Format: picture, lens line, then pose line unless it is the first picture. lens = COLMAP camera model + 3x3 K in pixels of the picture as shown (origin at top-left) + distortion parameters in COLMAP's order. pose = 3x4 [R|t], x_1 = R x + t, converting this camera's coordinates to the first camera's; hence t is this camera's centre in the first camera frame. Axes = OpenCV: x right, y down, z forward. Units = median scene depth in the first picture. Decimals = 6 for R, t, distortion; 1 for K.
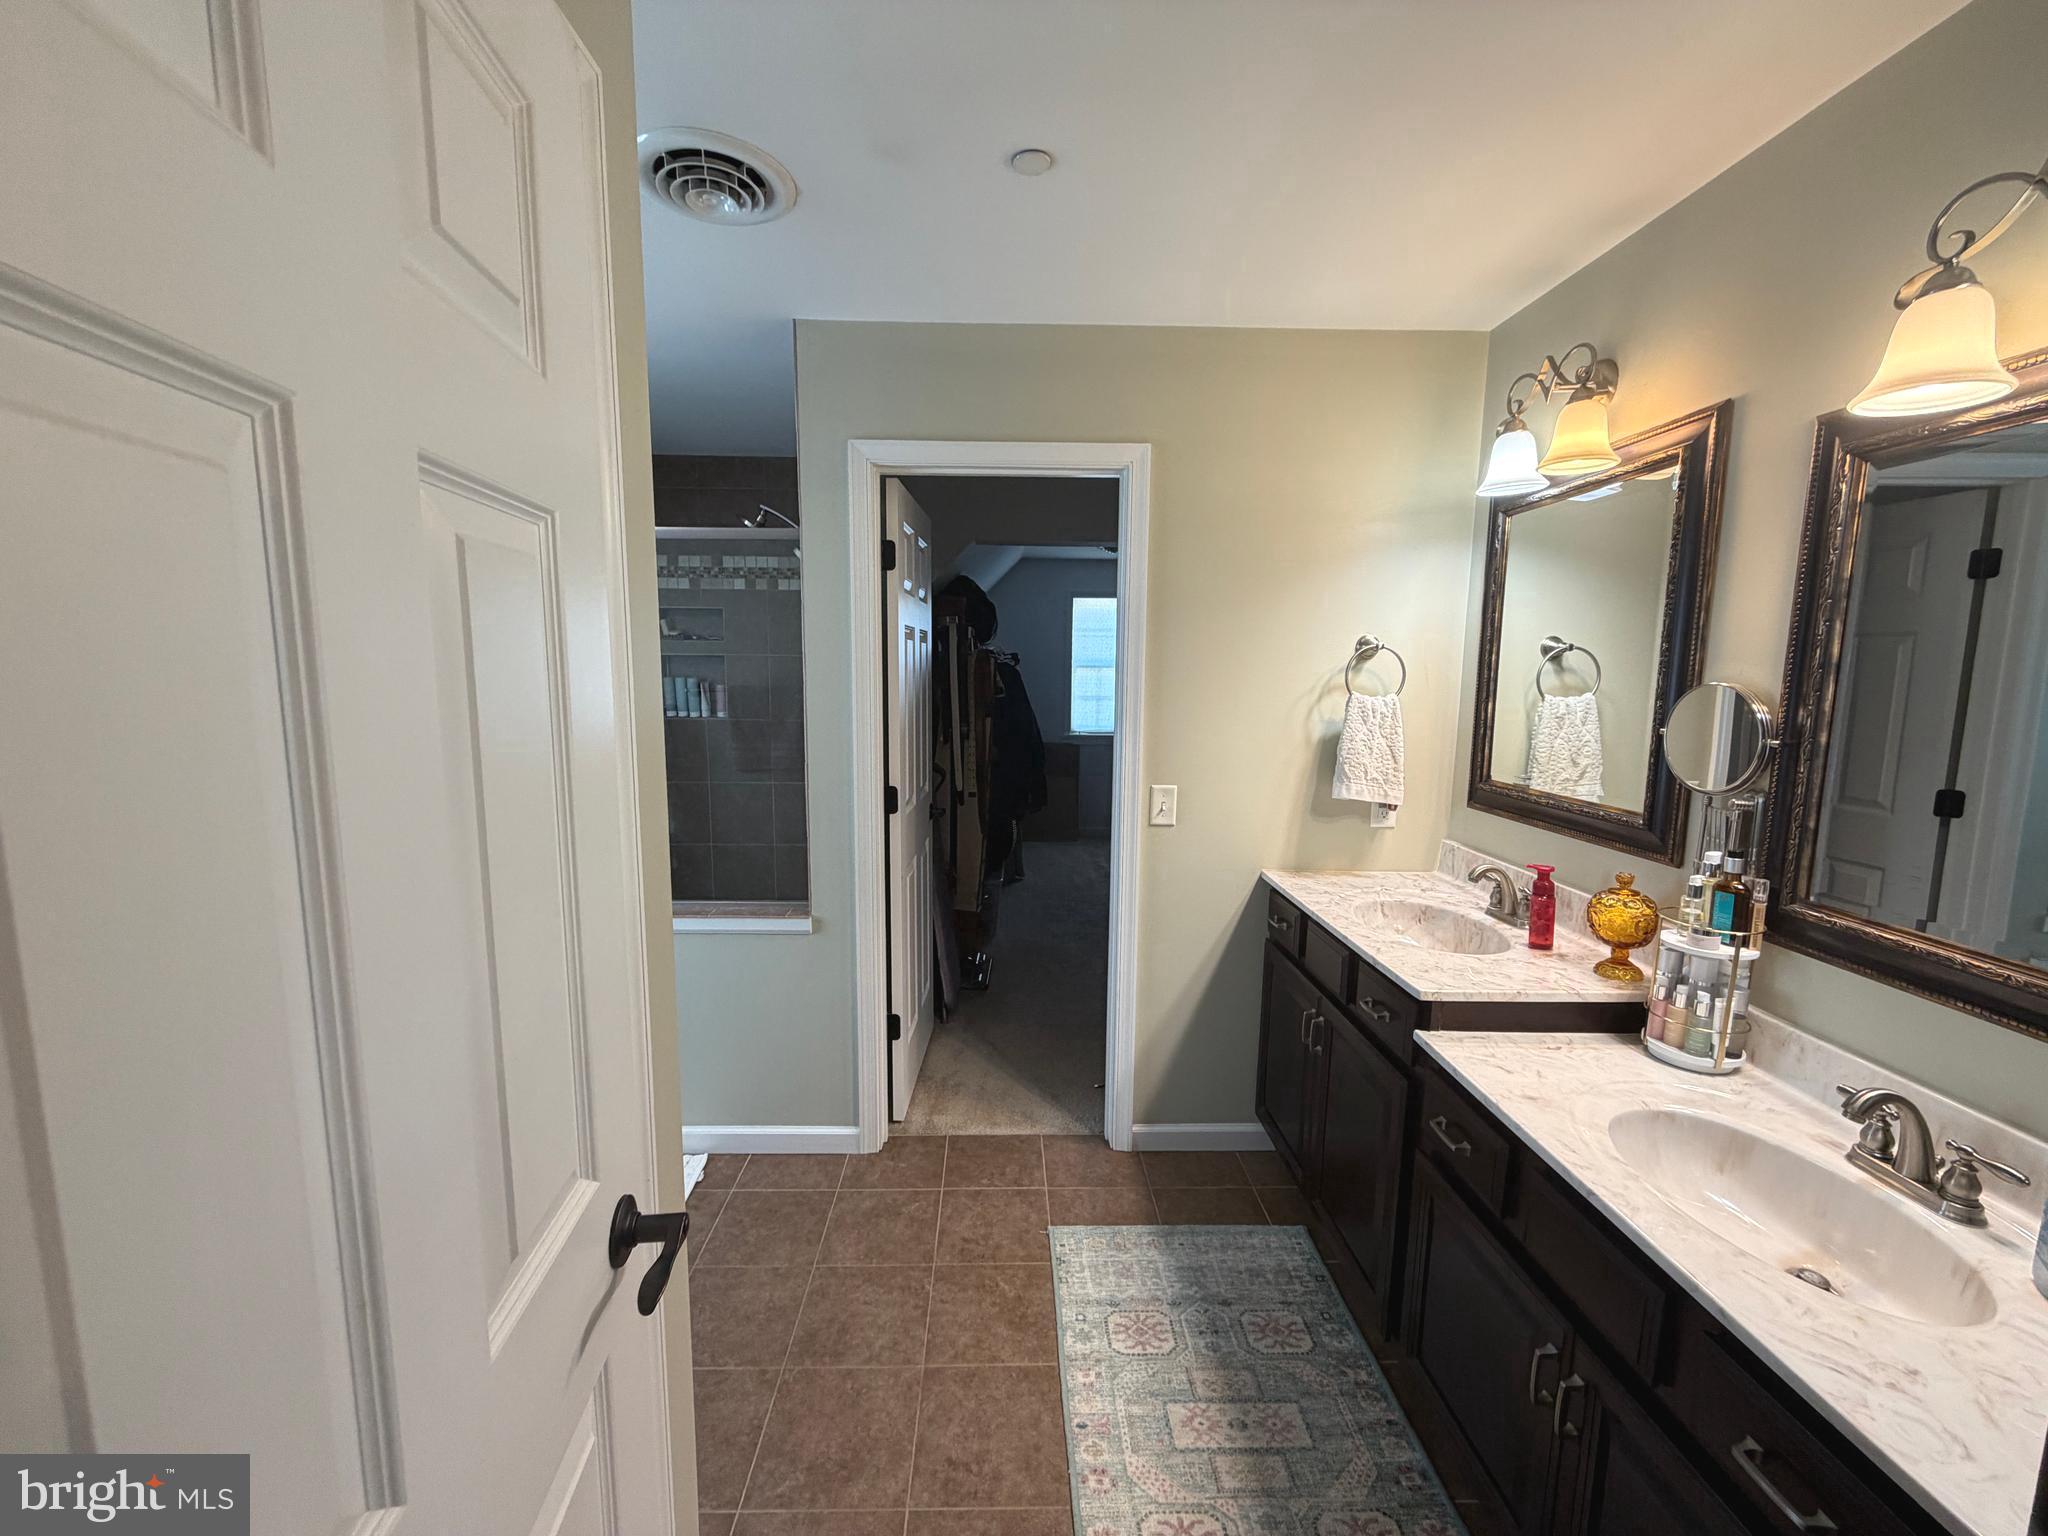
lens RADIAL K [[816.3, 0, 1020.0], [0, 816.3, 765.1], [0, 0, 1]] dist [0.000482, 0.000439]
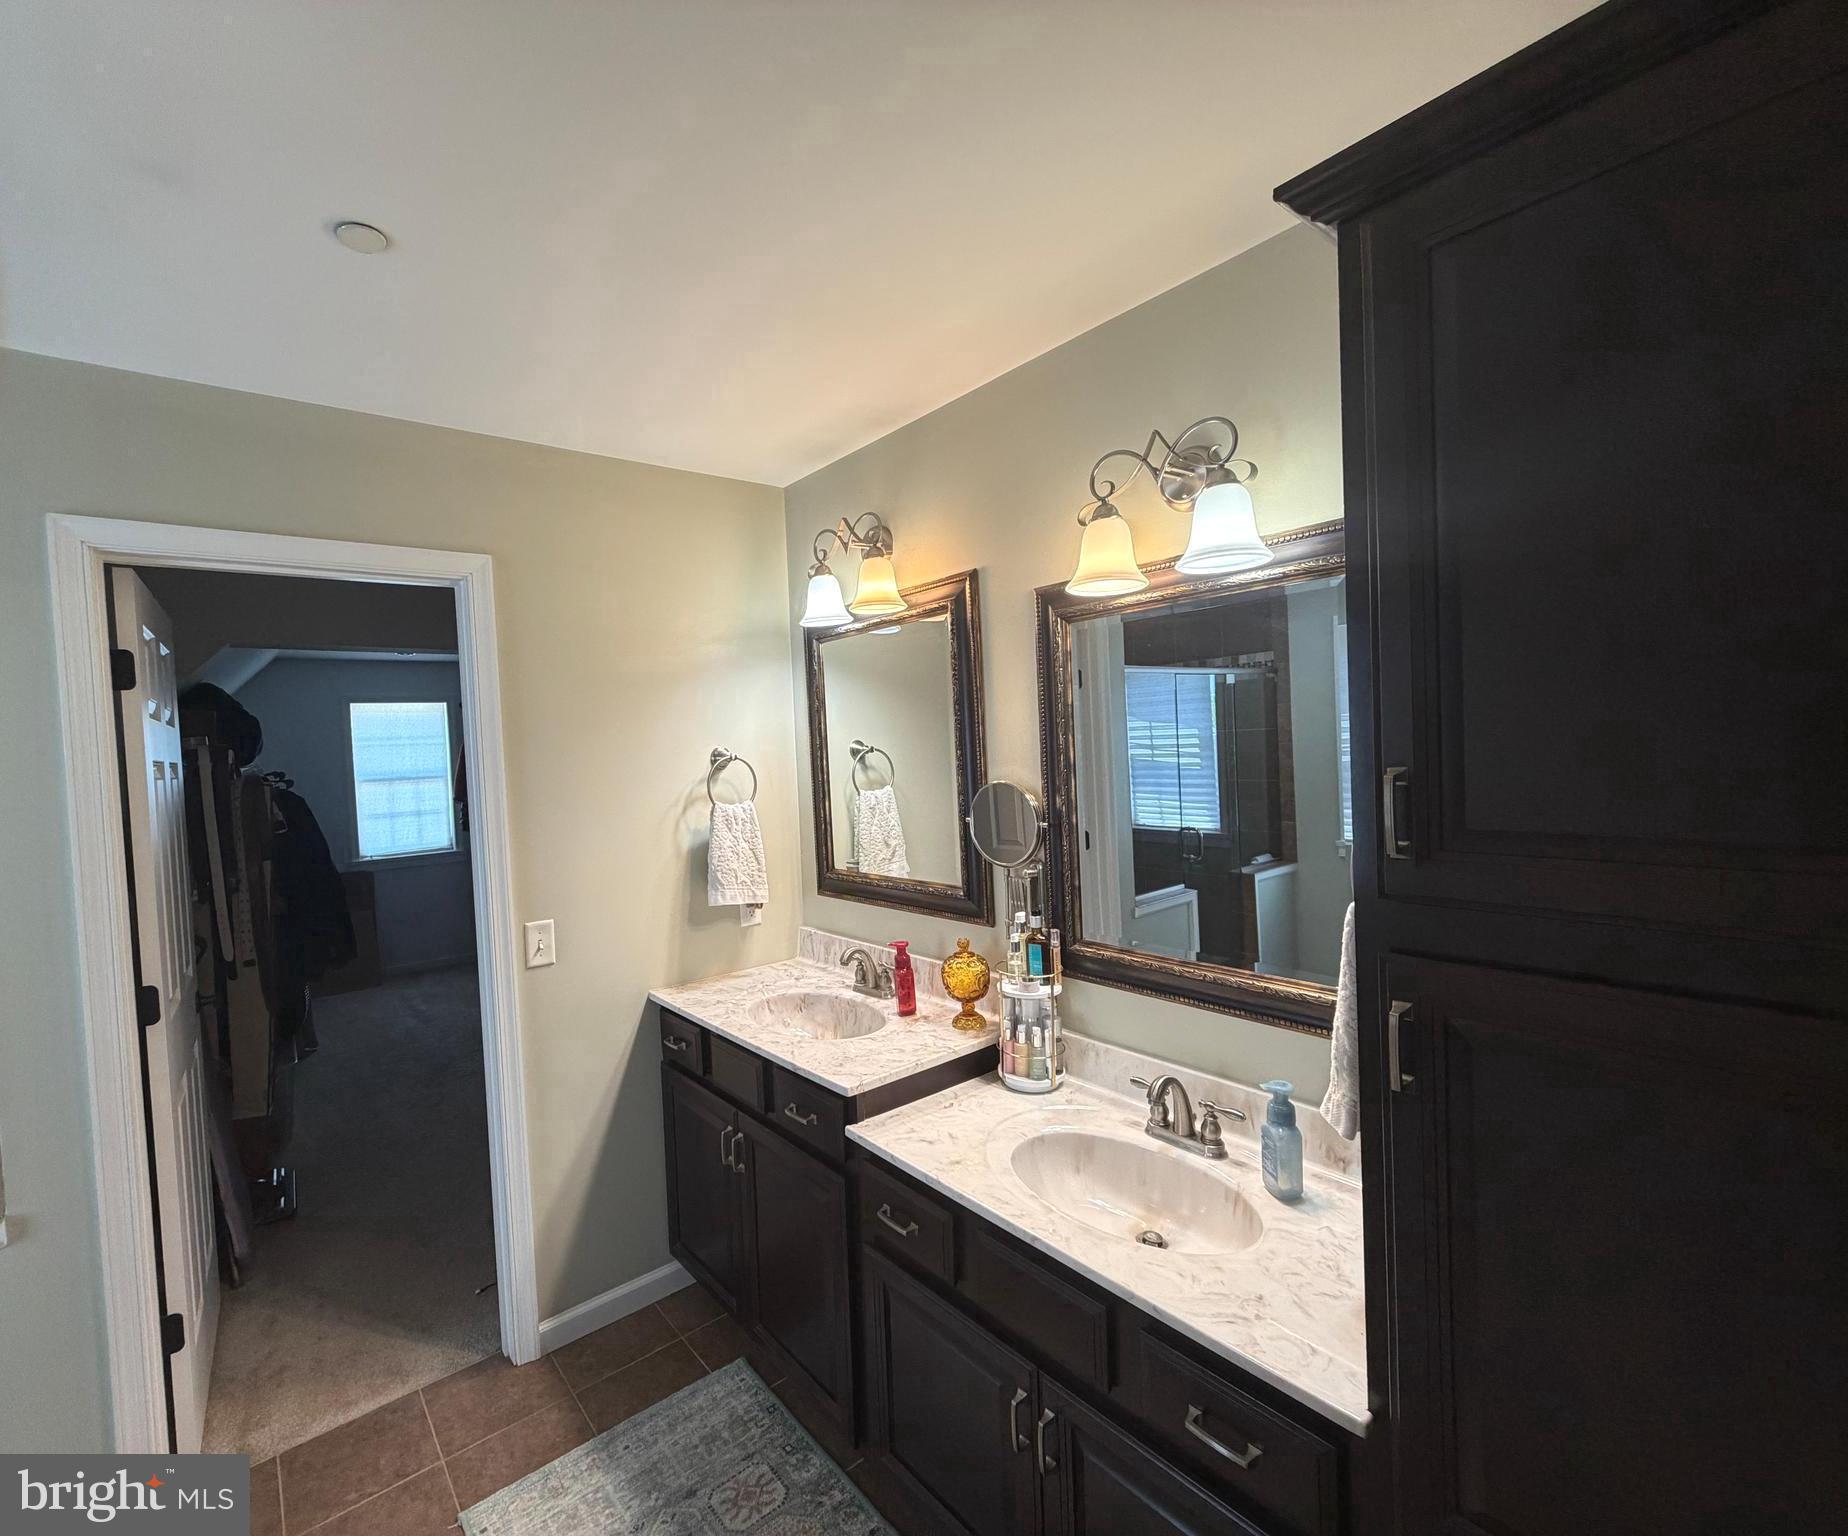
lens RADIAL K [[809.1, 0, 803.2], [0, 809.1, 762.3], [0, 0, 1]] dist [-0.000397, 0.001099]
pose [[0.817758, -0.061907, 0.572223, -0.103064], [0.124991, 0.989573, -0.071564, -0.057773], [-0.561826, 0.130045, 0.816970, 0.091364]]
